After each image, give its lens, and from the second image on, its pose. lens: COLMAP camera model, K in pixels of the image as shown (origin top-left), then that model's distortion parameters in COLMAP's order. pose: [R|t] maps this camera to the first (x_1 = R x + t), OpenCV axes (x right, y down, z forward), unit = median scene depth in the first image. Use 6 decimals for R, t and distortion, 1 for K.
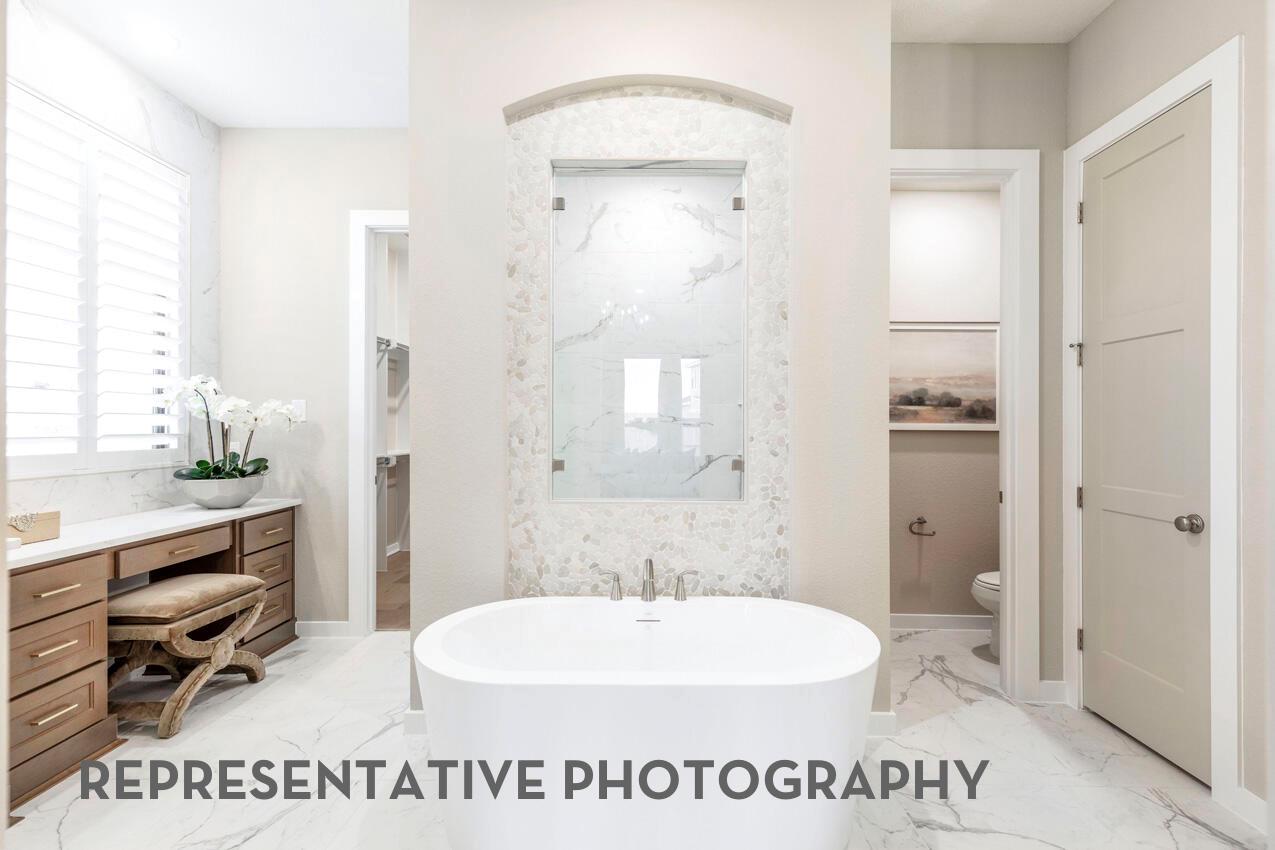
lens RADIAL K [[588.3, 0, 637.5], [0, 588.3, 425.0], [0, 0, 1]] dist [0.007586, 0.000259]
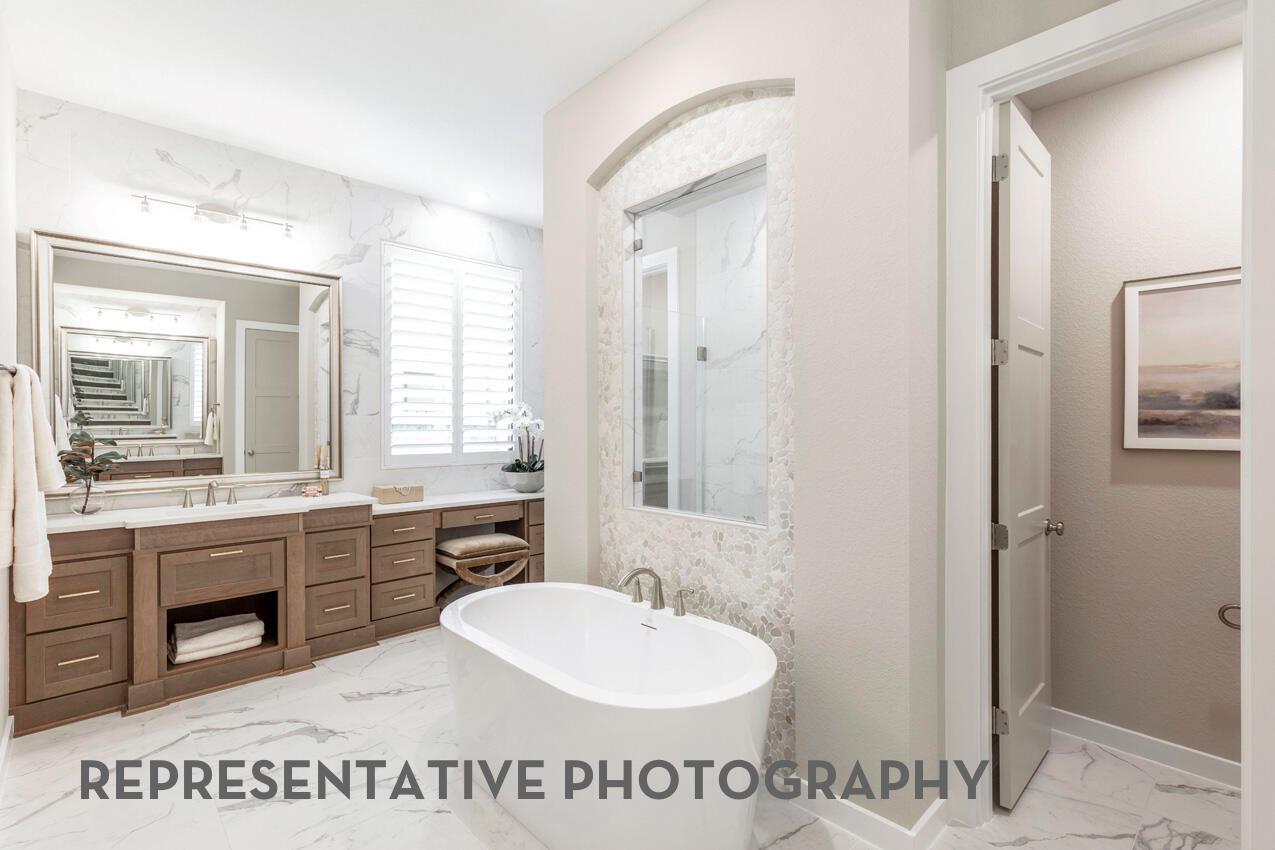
lens RADIAL K [[583.5, 0, 609.0], [0, 583.5, 428.7], [0, 0, 1]] dist [0.003044, 0.000080]
pose [[0.682908, -0.002754, -0.730499, 0.540299], [0.005043, 0.999987, 0.000945, -0.020376], [0.730487, -0.004329, 0.682913, 0.163345]]
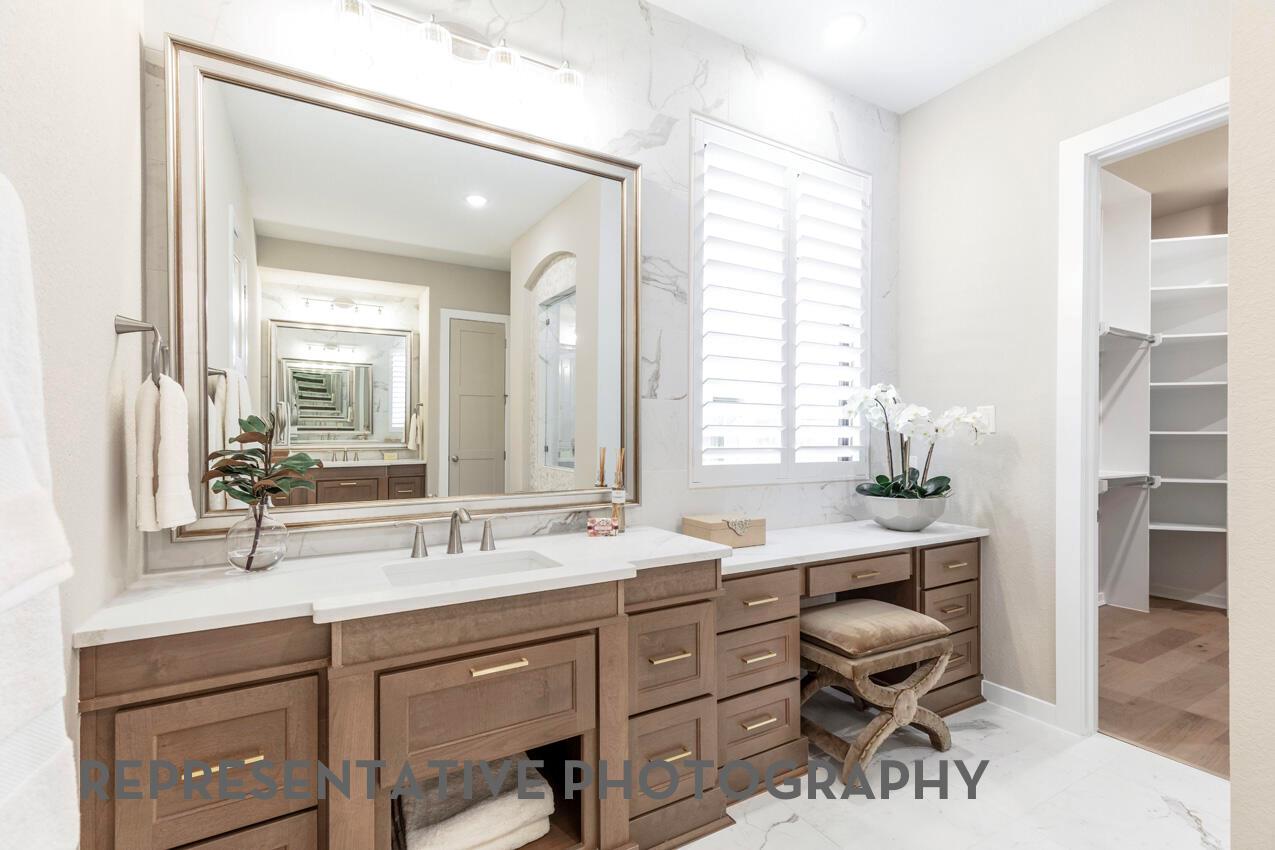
lens RADIAL K [[575.3, 0, 637.1], [0, 575.3, 441.7], [0, 0, 1]] dist [0.003178, 0.000237]
pose [[0.517466, 0.004472, -0.855692, -0.174920], [-0.000455, 0.999988, 0.004951, 0.003078], [0.855703, -0.002173, 0.517462, 0.219692]]
